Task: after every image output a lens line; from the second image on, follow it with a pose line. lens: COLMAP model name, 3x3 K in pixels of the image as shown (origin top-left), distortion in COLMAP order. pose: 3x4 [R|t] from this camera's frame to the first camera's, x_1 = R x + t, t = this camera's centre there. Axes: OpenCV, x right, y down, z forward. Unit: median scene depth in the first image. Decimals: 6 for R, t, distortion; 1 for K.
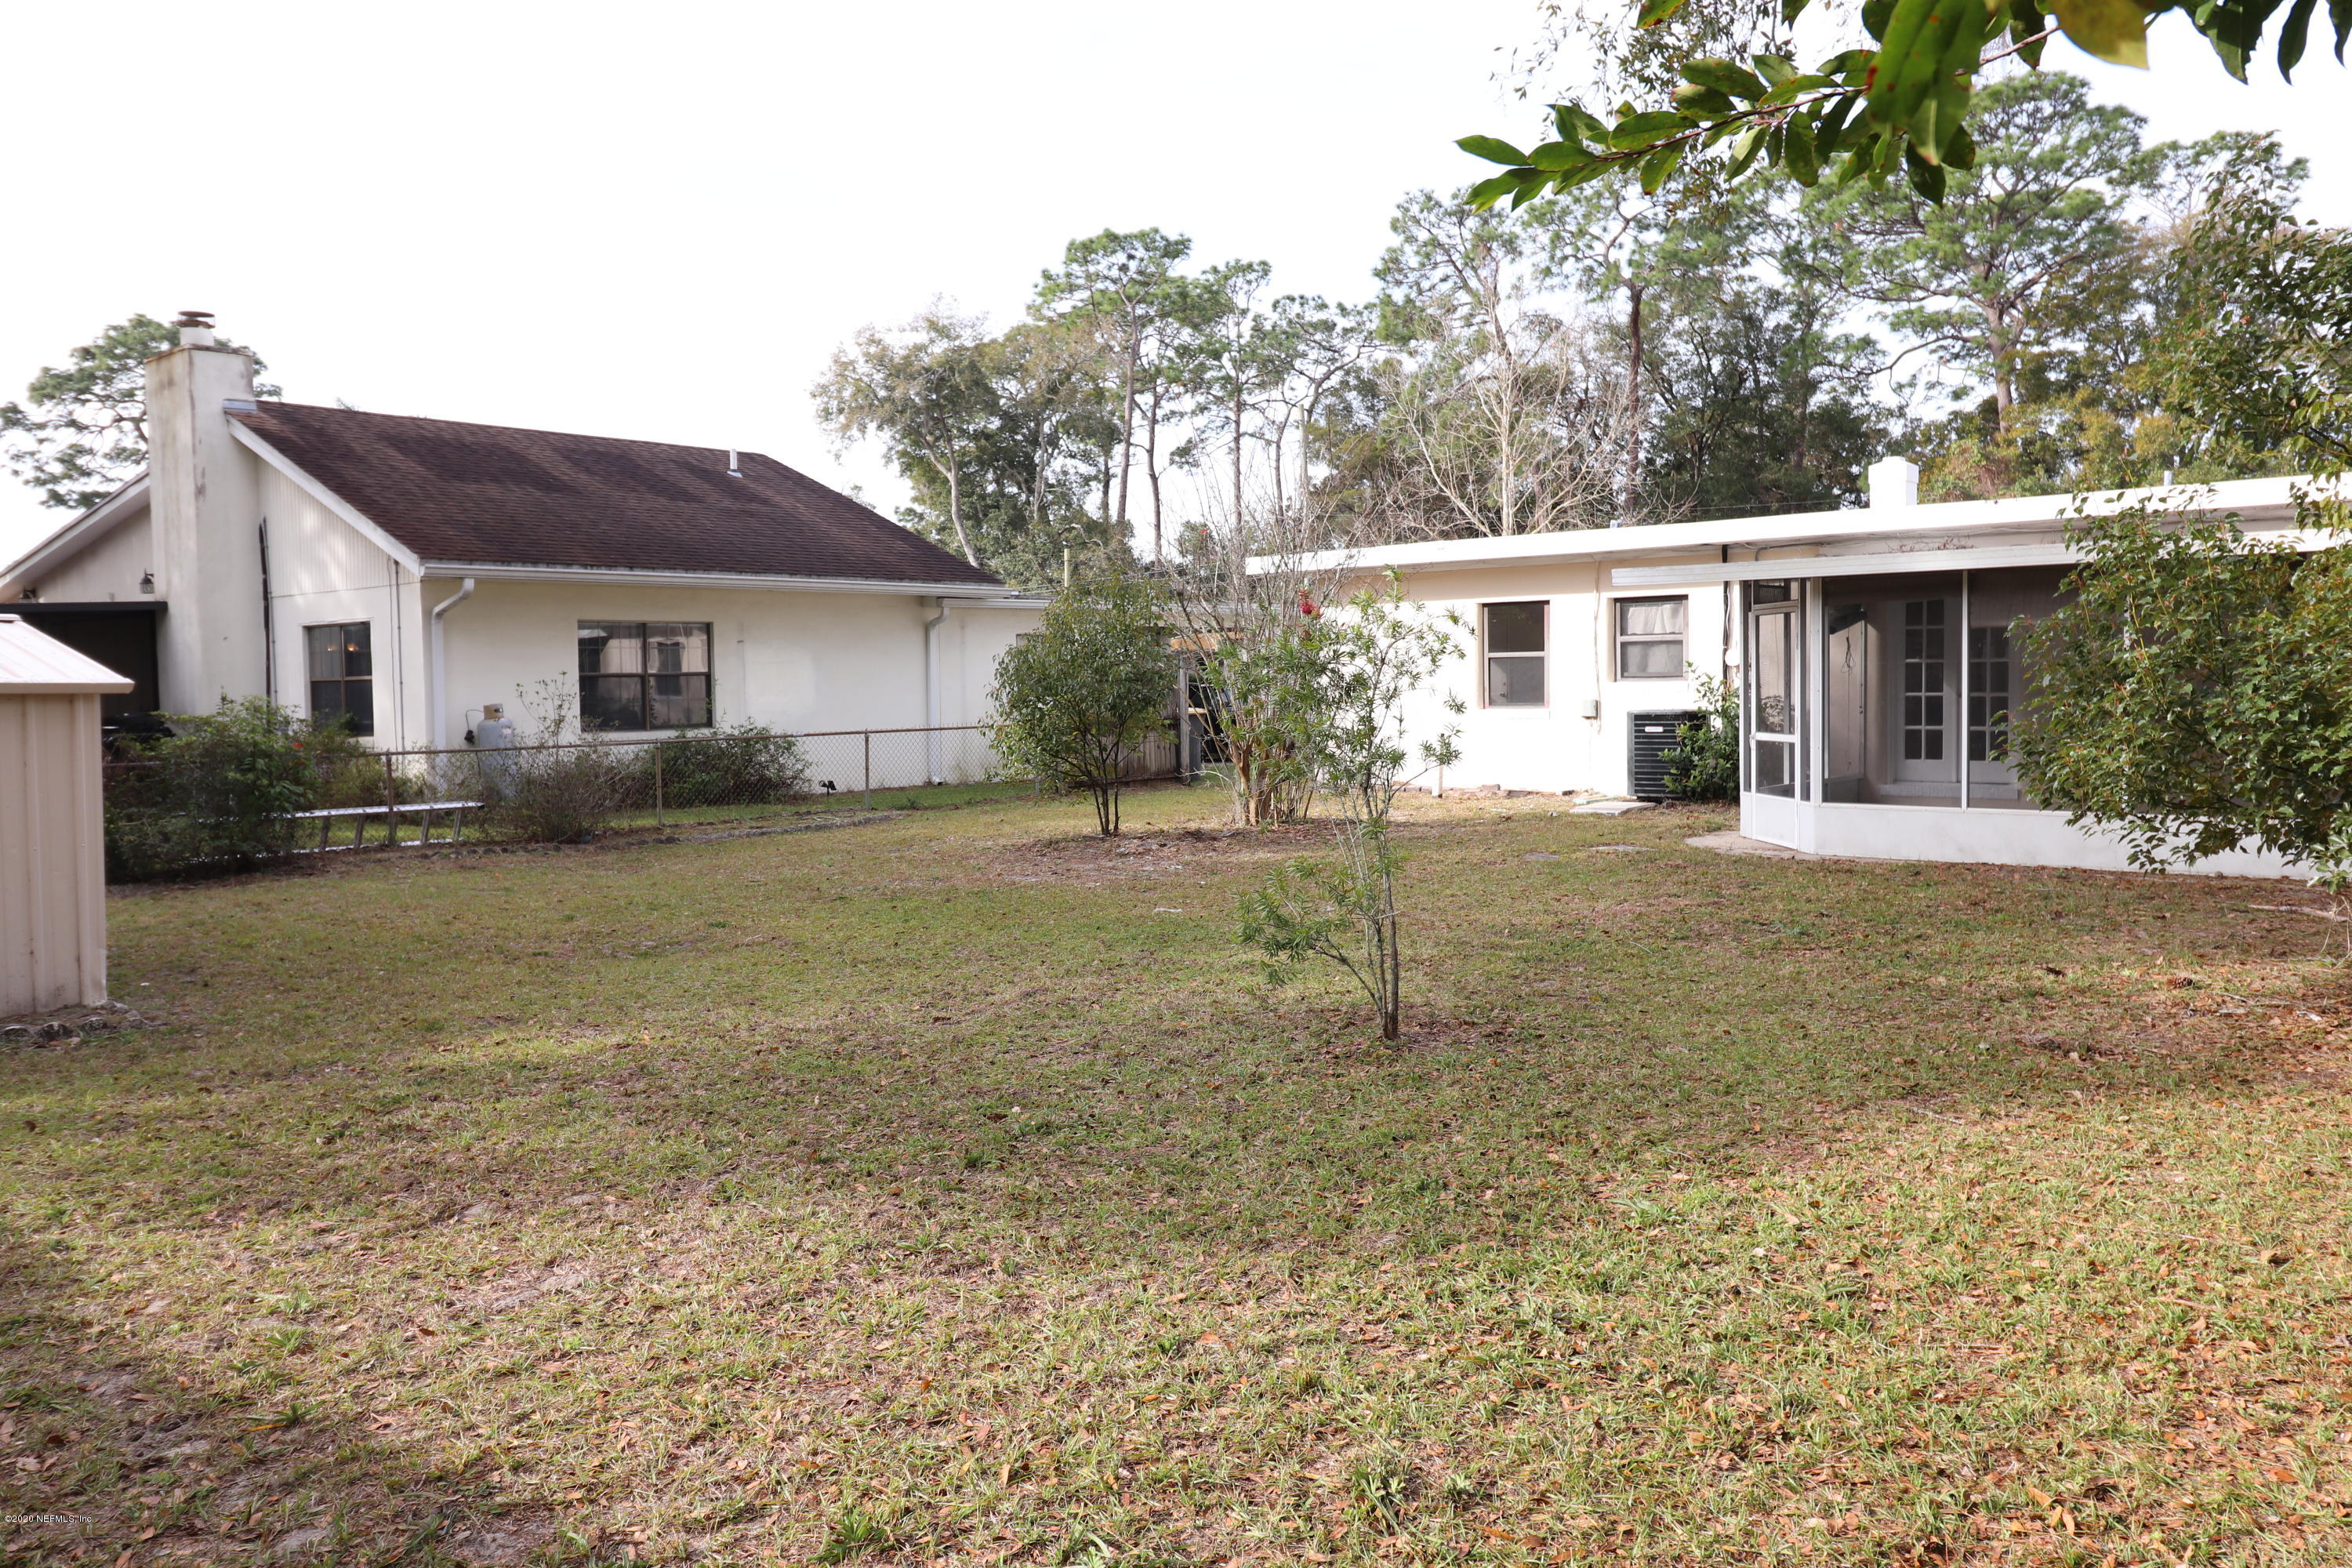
lens RADIAL K [[1732.2, 0, 1188.5], [0, 1732.2, 775.7], [0, 0, 1]] dist [0.010375, -0.012379]
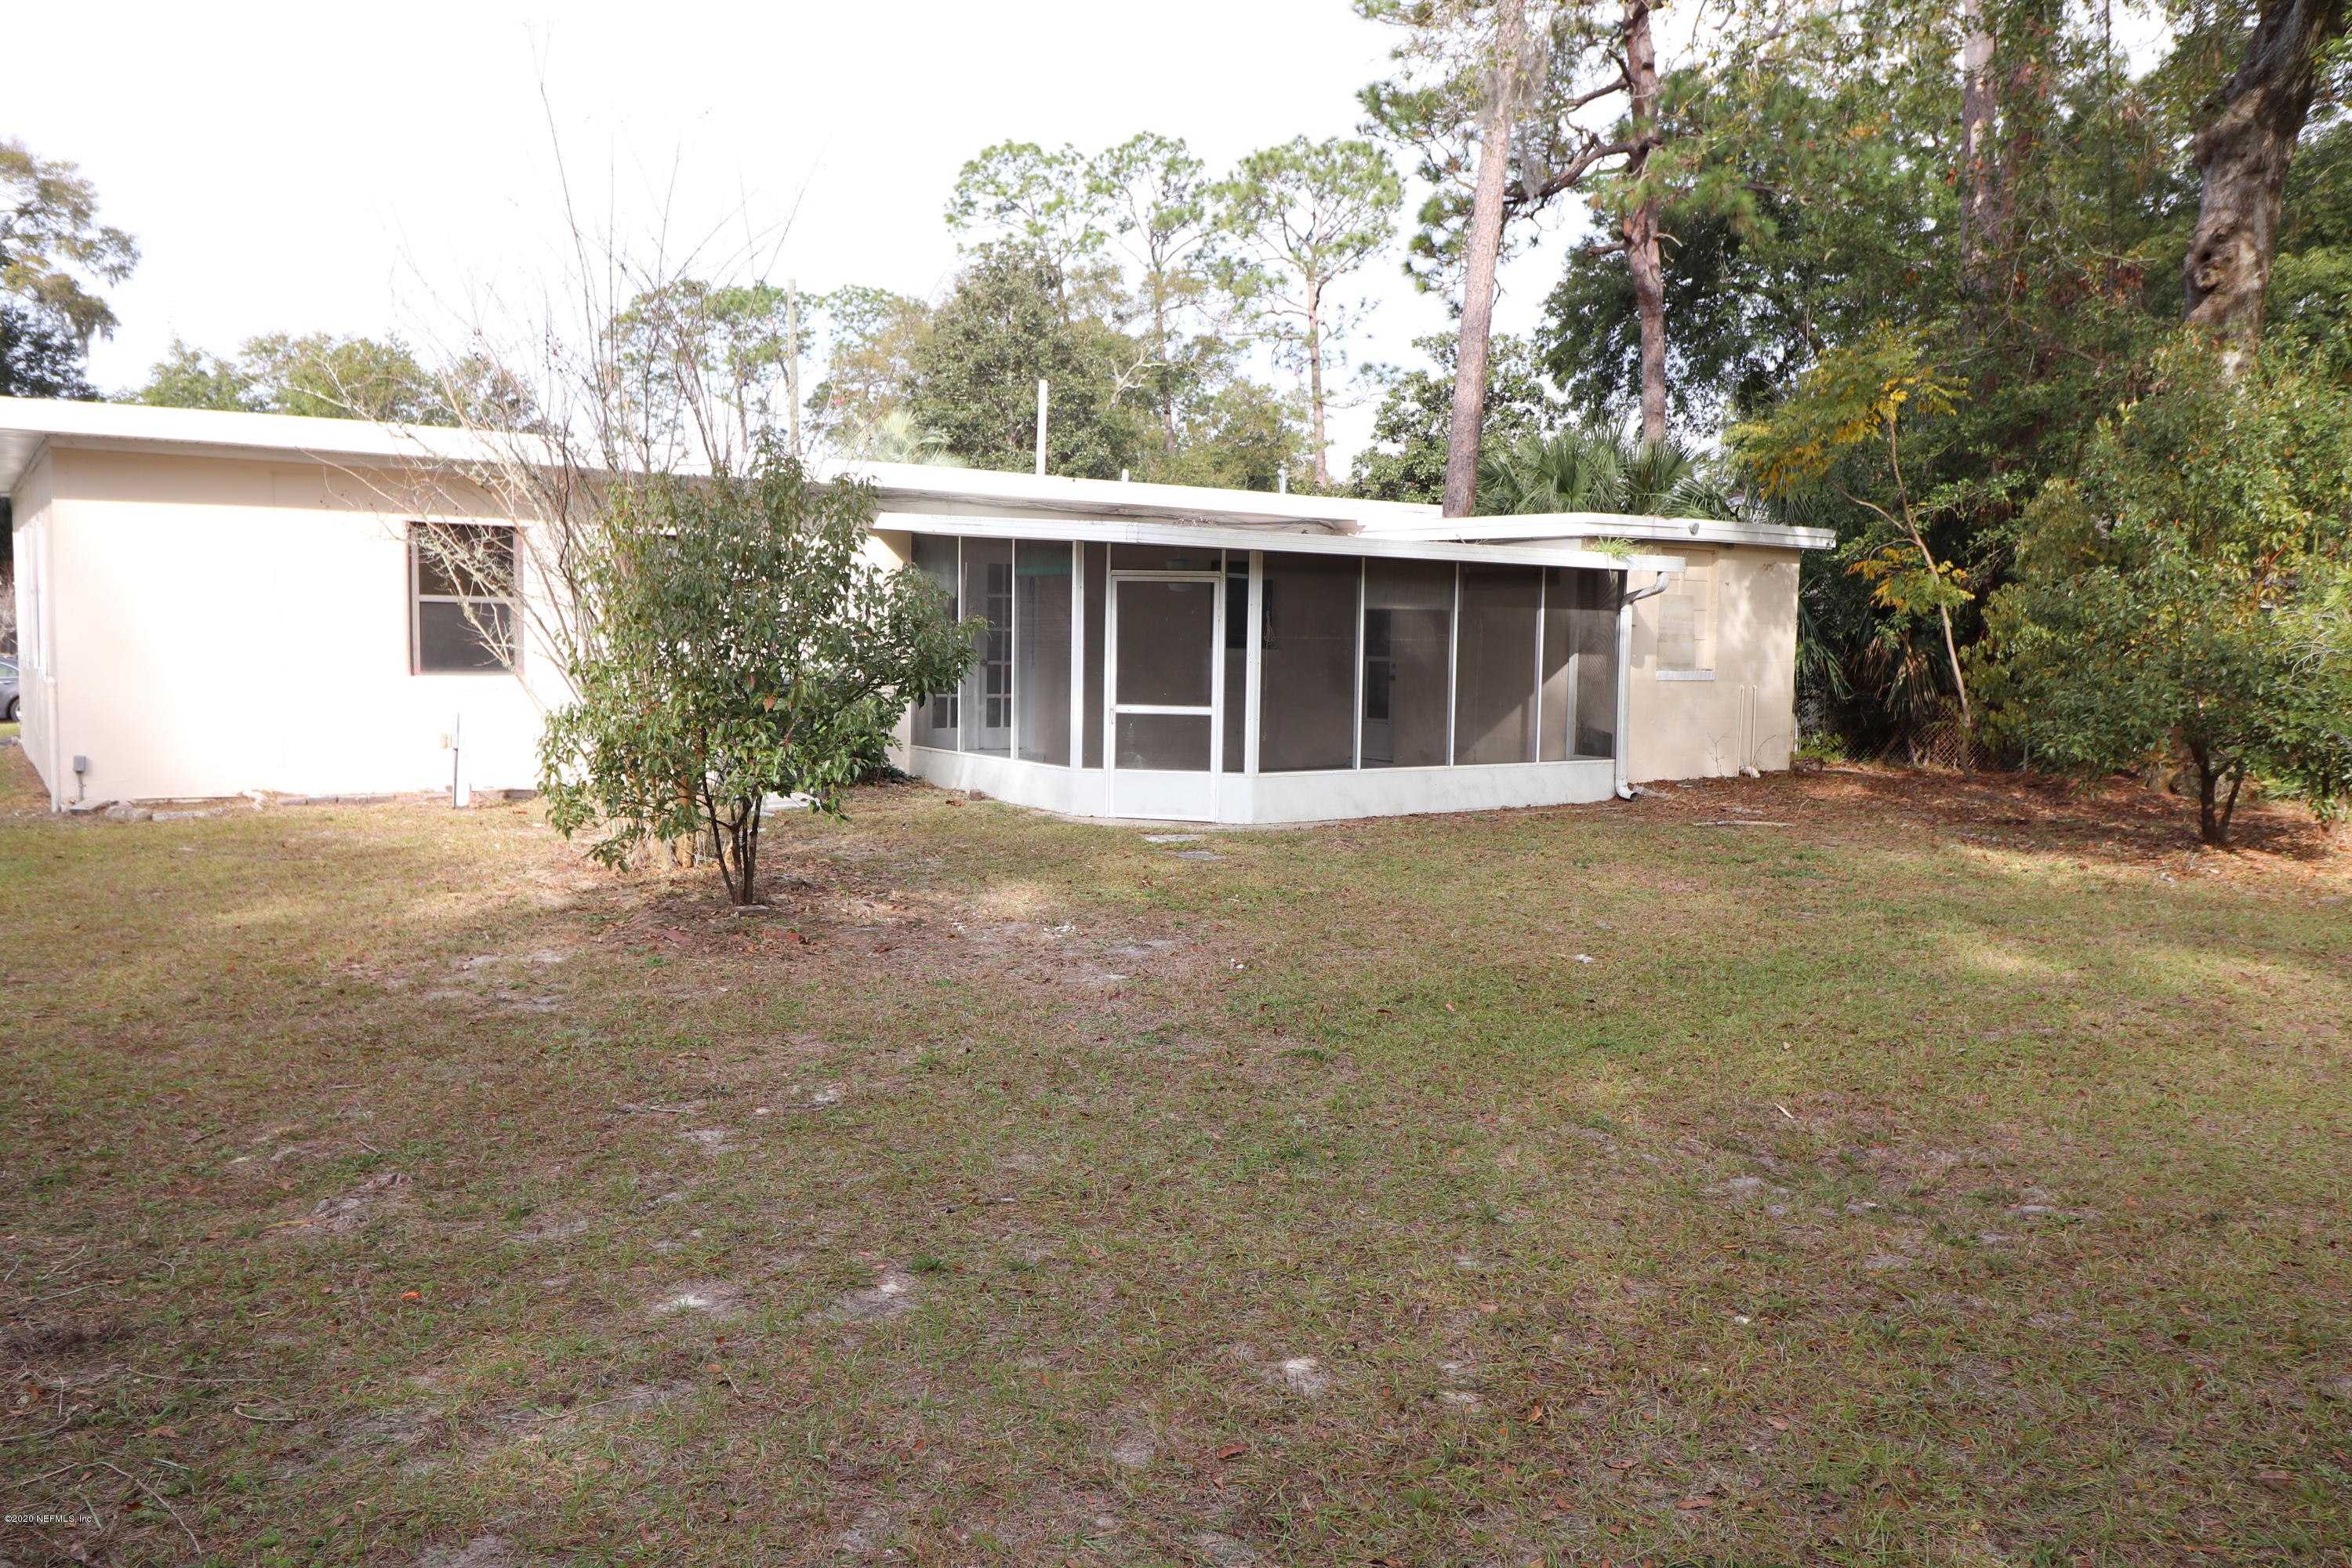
lens RADIAL K [[1732.2, 0, 1177.8], [0, 1732.2, 789.4], [0, 0, 1]] dist [0.010375, -0.012379]
pose [[0.234937, -0.067903, 0.969636, -0.143638], [0.031369, 0.997567, 0.062258, -0.009010], [-0.971504, 0.015789, 0.236495, 0.182960]]
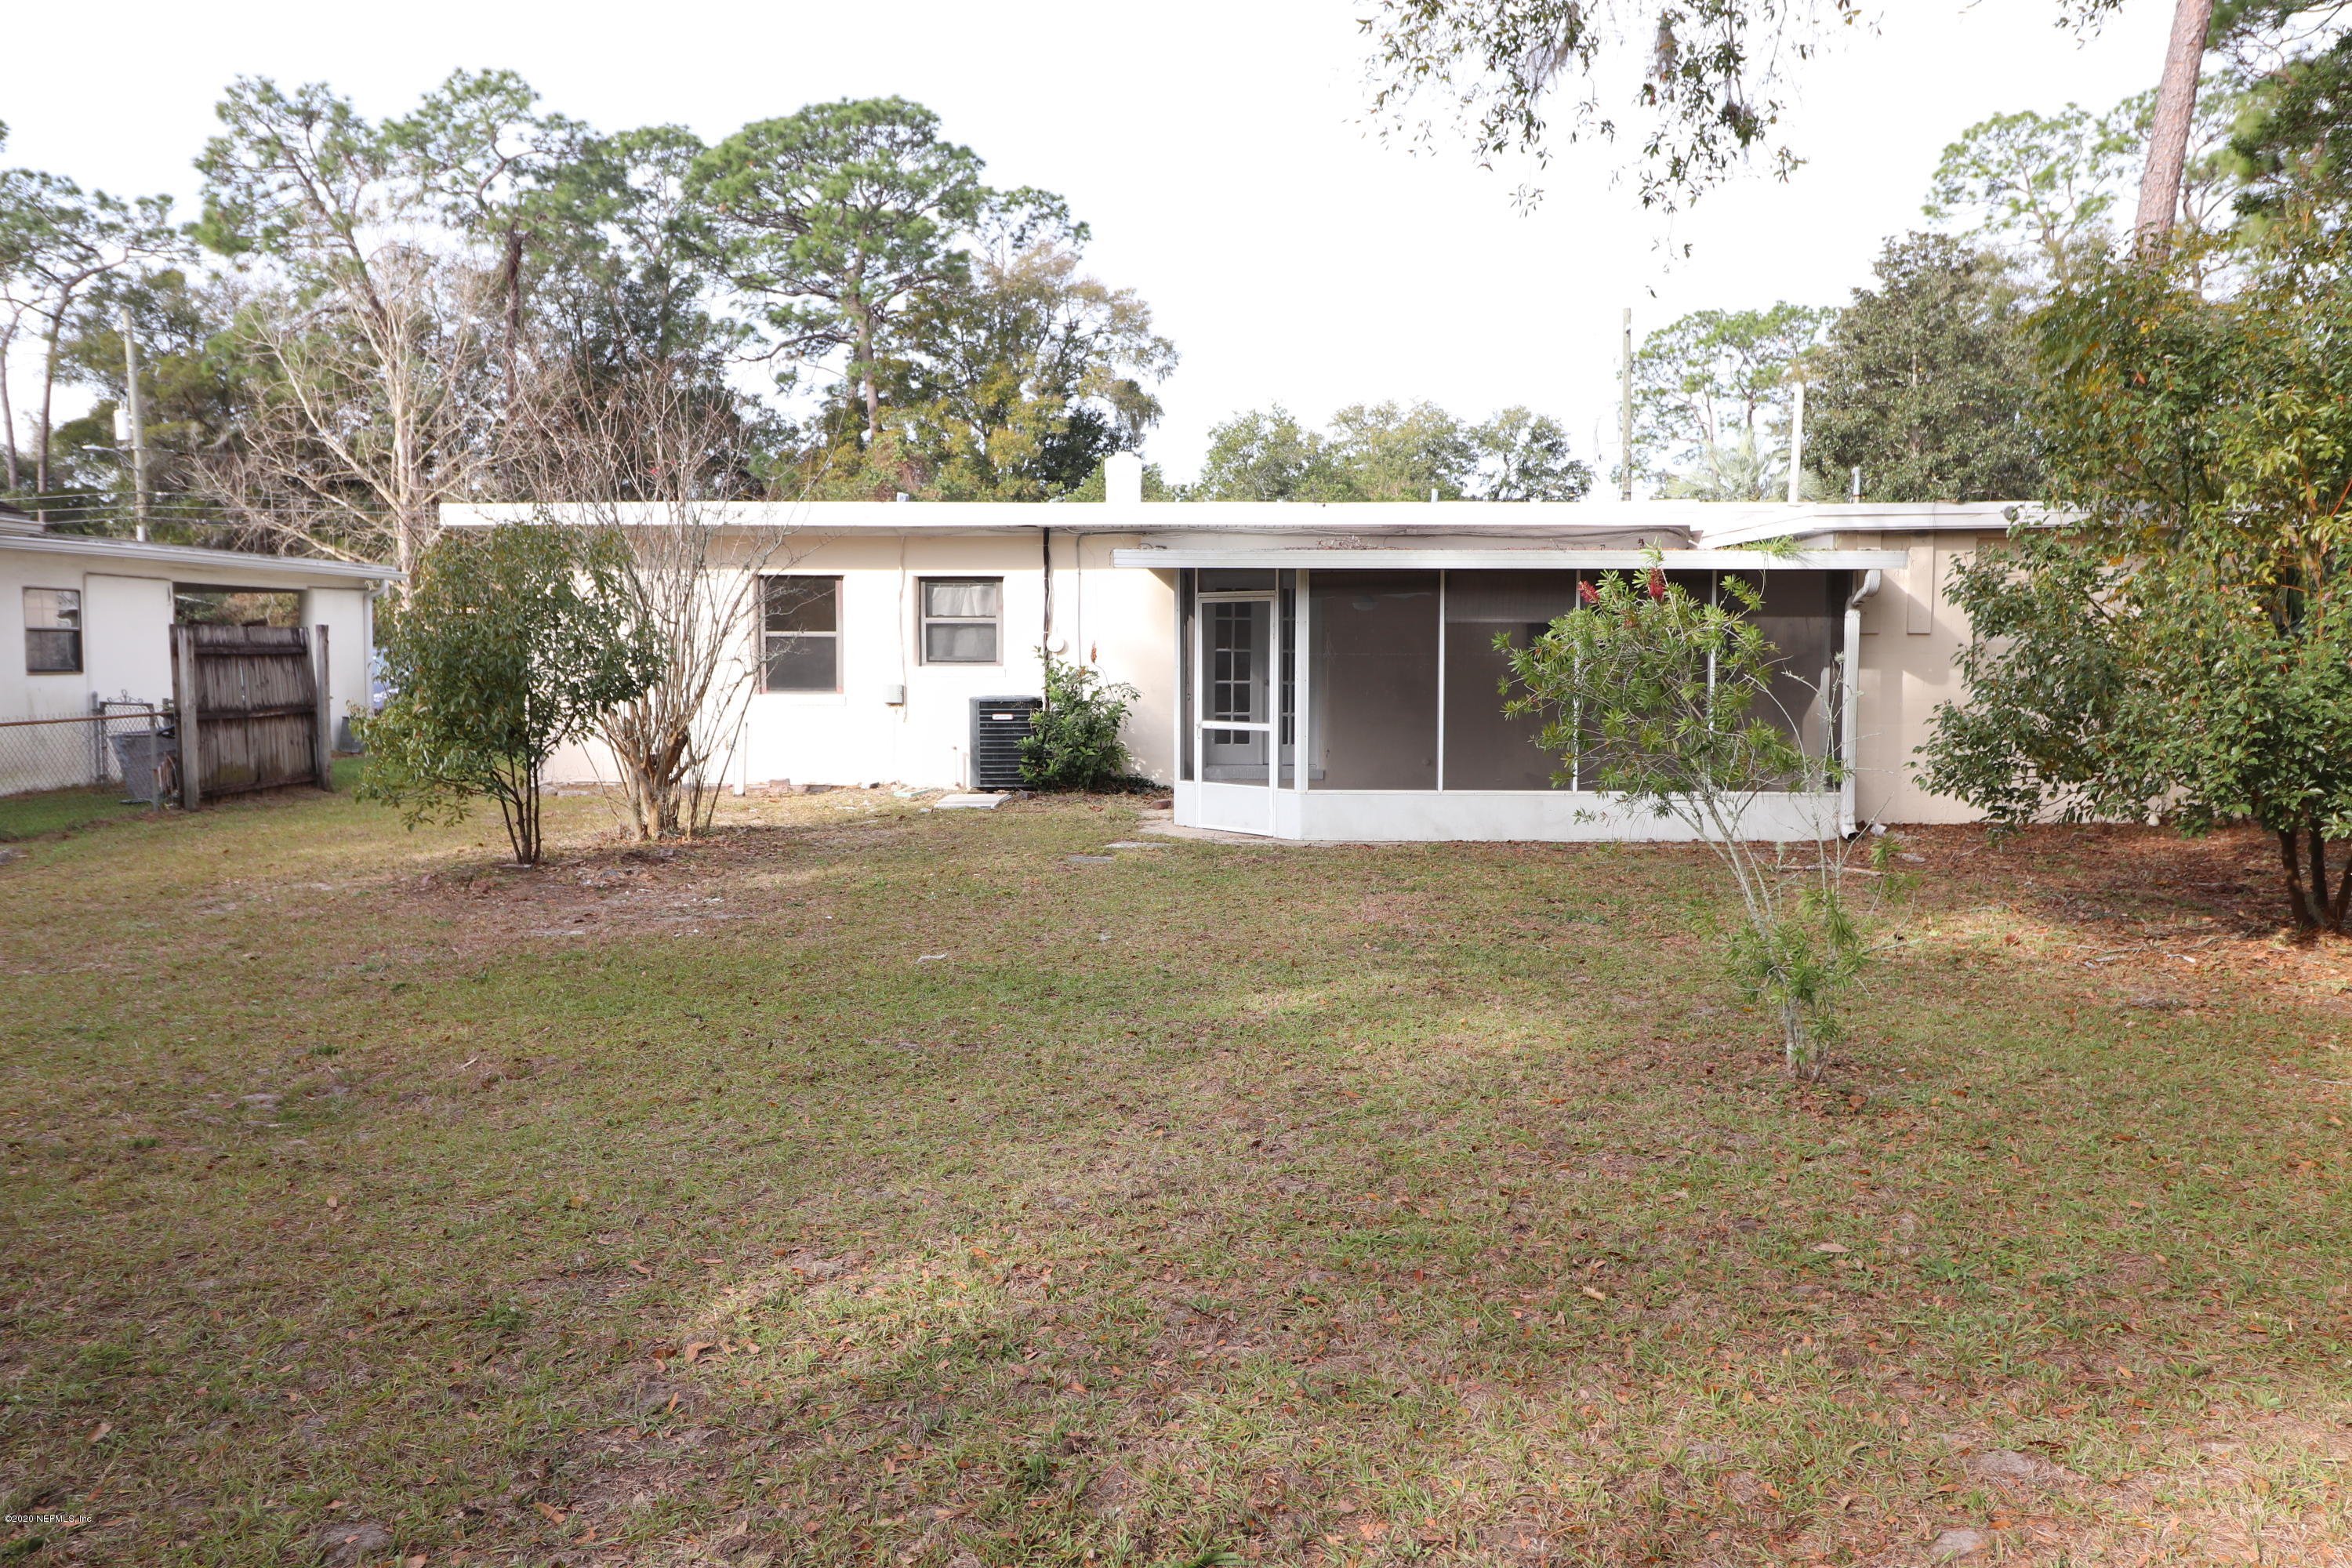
lens RADIAL K [[1732.2, 0, 1173.6], [0, 1732.2, 782.0], [0, 0, 1]] dist [0.010375, -0.012379]
pose [[0.764829, -0.031753, 0.643451, -0.080261], [0.021617, 0.999487, 0.023628, -0.003366], [-0.643871, -0.004162, 0.765123, 0.061116]]
